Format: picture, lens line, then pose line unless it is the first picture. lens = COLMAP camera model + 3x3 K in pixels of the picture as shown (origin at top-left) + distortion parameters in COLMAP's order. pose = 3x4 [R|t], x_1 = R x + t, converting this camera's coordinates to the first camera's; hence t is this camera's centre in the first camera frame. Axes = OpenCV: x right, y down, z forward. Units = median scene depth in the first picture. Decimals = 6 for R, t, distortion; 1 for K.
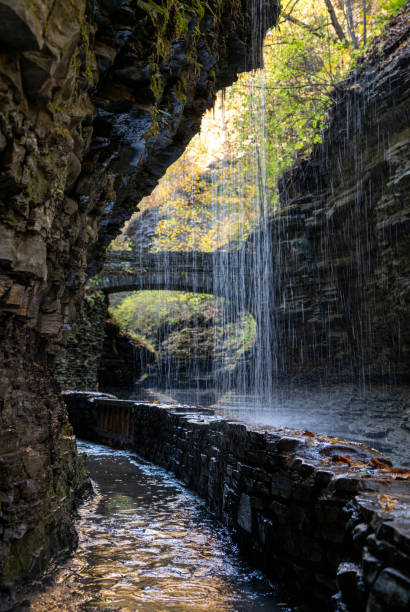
lens RADIAL K [[888.8, 0, 205.0], [0, 888.8, 306.0], [0, 0, 1]] dist [0.007349, 0.019557]
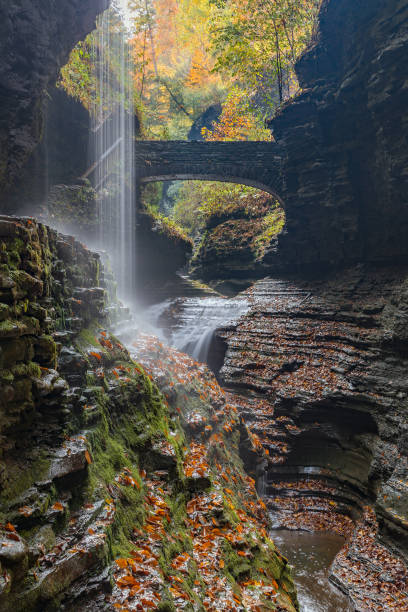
lens RADIAL K [[888.8, 0, 204.0], [0, 888.8, 306.0], [0, 0, 1]] dist [0.007349, 0.019557]
pose [[0.995422, -0.000721, -0.095574, 0.081124], [0.011164, 0.994004, 0.108777, 0.019892], [0.094922, -0.109346, 0.989461, -0.036674]]
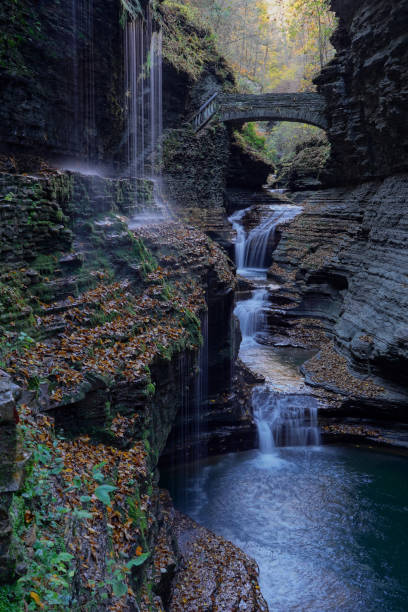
lens RADIAL K [[686.9, 0, 213.1], [0, 686.9, 316.2], [0, 0, 1]] dist [0.001962, -0.000233]
pose [[0.965553, 0.041361, -0.256898, 0.214515], [0.025768, 0.967234, 0.252574, 0.006803], [0.258927, -0.250494, 0.932850, -0.209143]]
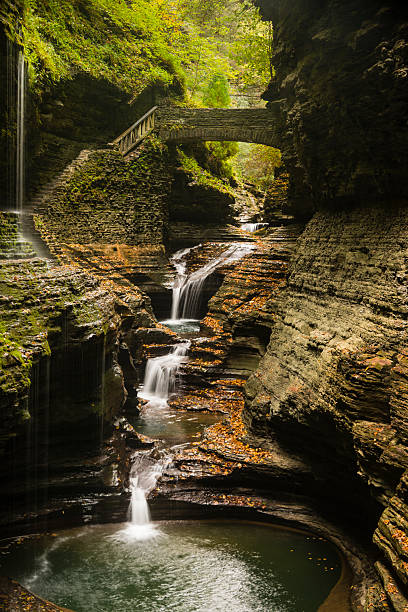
lens RADIAL K [[920.0, 0, 204.7], [0, 920.0, 322.2], [0, 0, 1]] dist [-0.004852, -0.024338]
pose [[0.962263, 0.041046, -0.269009, 0.354003], [0.008514, 0.983534, 0.180525, -0.002497], [0.271989, -0.176003, 0.946068, -0.294494]]
